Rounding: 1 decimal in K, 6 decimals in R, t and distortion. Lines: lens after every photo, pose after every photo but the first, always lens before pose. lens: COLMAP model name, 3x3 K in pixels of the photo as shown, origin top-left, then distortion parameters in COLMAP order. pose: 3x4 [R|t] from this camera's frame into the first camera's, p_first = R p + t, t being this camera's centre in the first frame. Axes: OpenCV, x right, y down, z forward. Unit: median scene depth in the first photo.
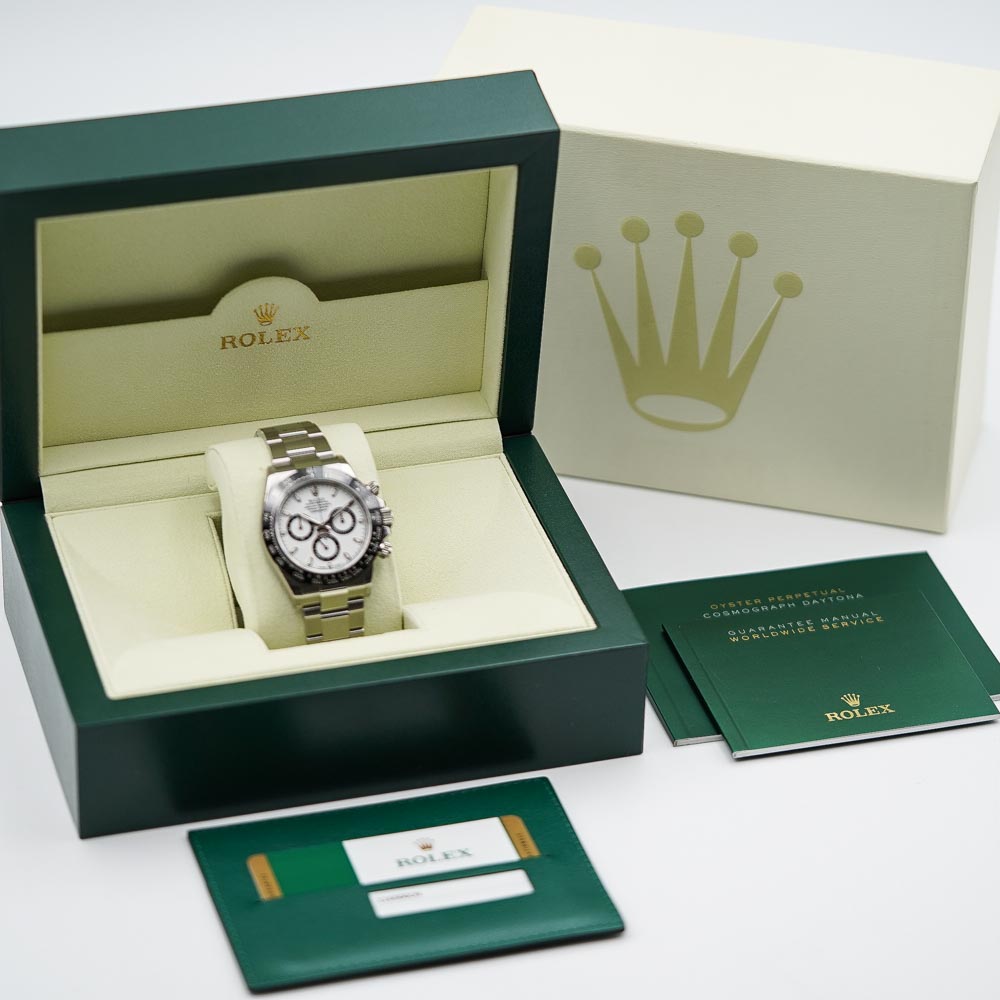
lens RADIAL K [[4900.8, 0, 498.8], [0, 4900.8, 499.0], [0, 0, 1]] dist [0.059540, 0.000000]
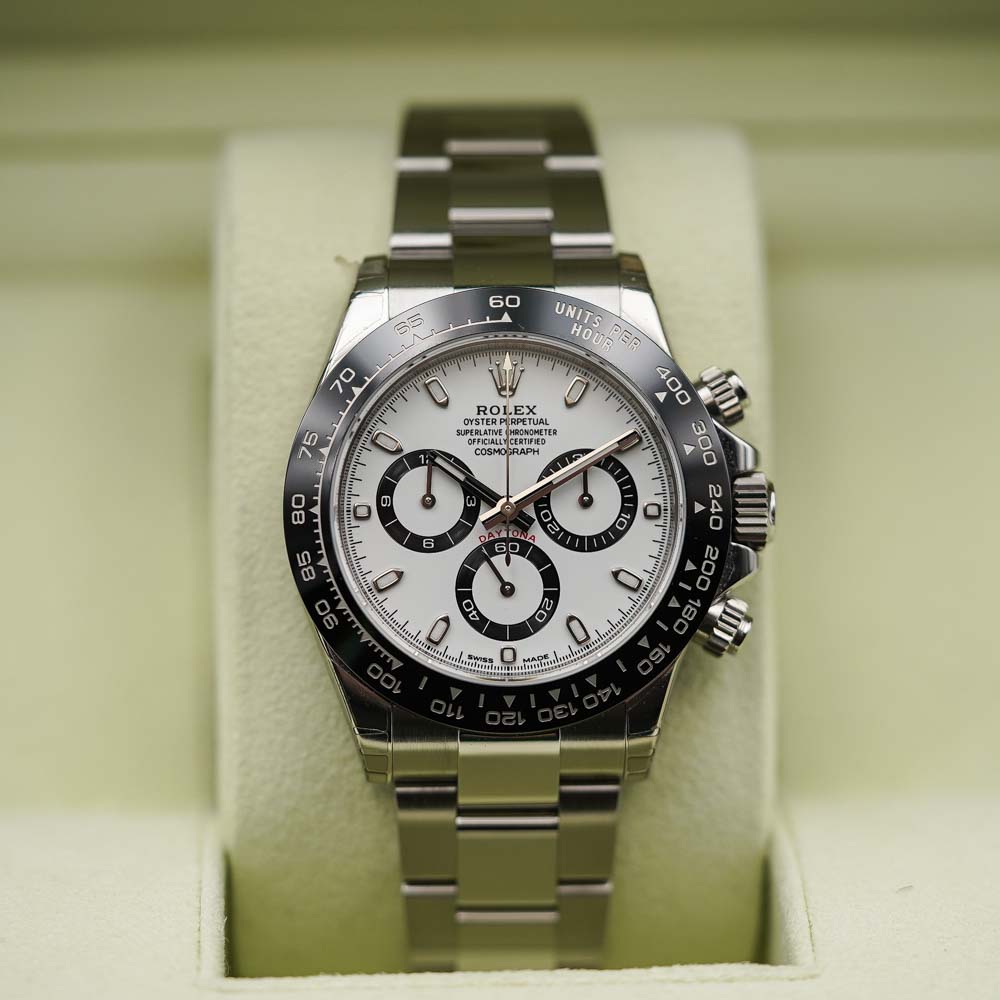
lens RADIAL K [[4900.8, 0, 494.2], [0, 4900.8, 499.6], [0, 0, 1]] dist [0.059540, 0.000000]
pose [[0.964371, 0.174670, -0.198693, 0.017819], [-0.149658, 0.979518, 0.134713, -0.031840], [0.218154, -0.100177, 0.970759, 0.731405]]
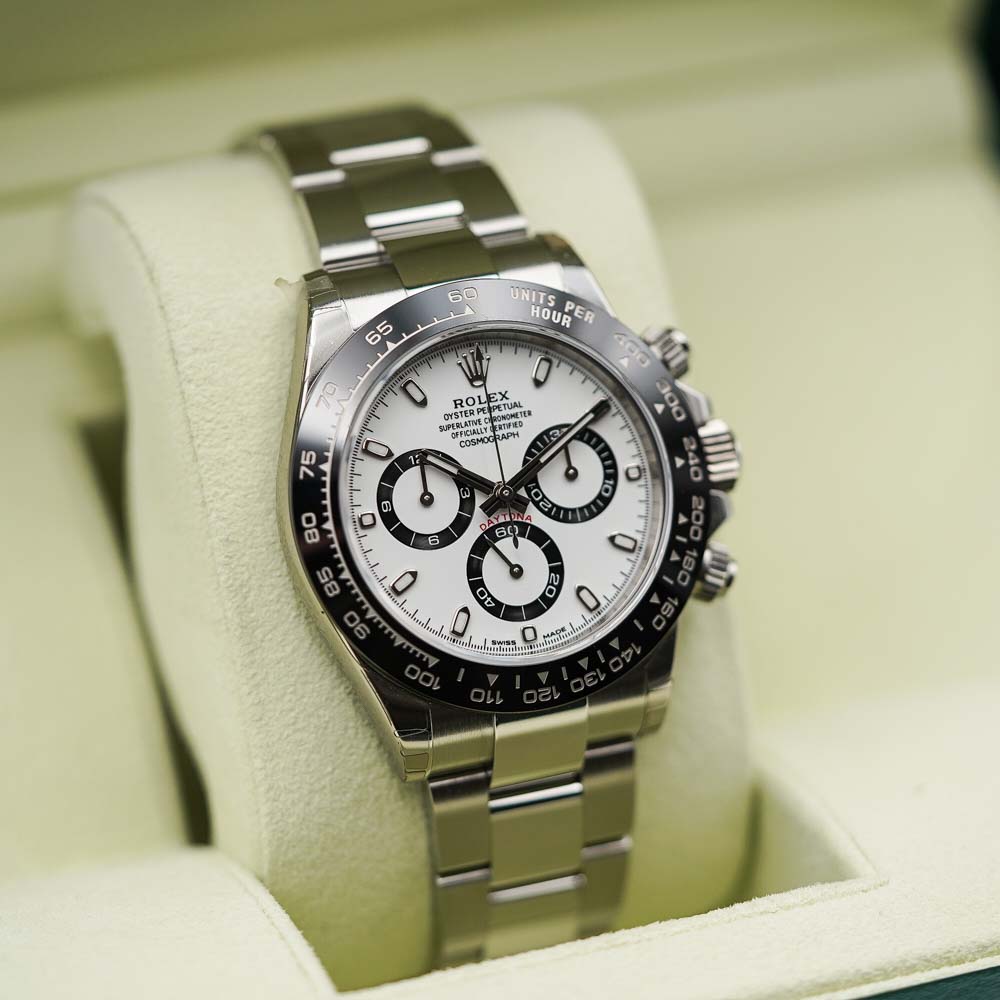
lens RADIAL K [[4900.8, 0, 502.0], [0, 4900.8, 499.0], [0, 0, 1]] dist [0.059540, 0.000000]
pose [[0.997323, 0.006856, 0.072806, -0.056428], [-0.014631, 0.994171, 0.106813, -0.024216], [-0.071649, -0.107592, 0.991610, 0.719085]]
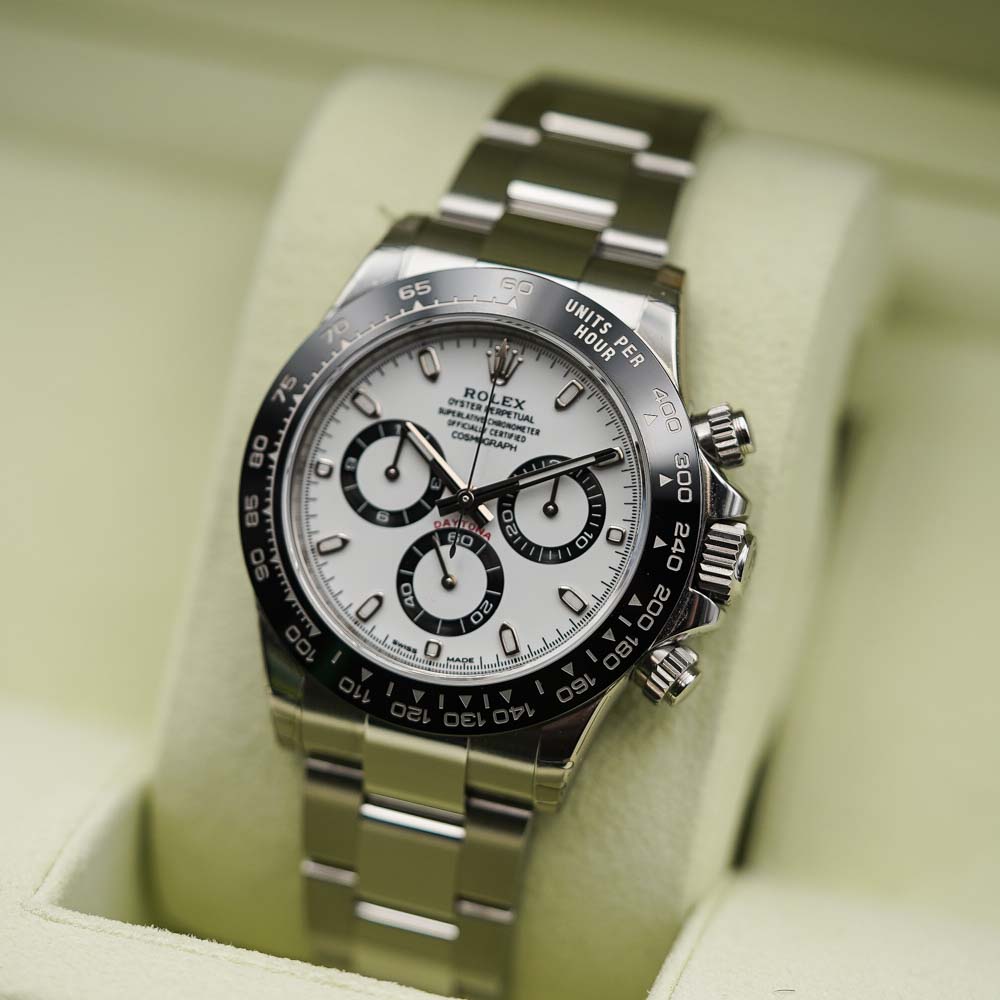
lens RADIAL K [[4900.8, 0, 500.3], [0, 4900.8, 505.0], [0, 0, 1]] dist [0.059540, 0.000000]
pose [[0.831120, 0.378918, -0.407013, 0.071738], [-0.328732, 0.925116, 0.189988, -0.044304], [0.448524, -0.024105, 0.893445, 0.765794]]
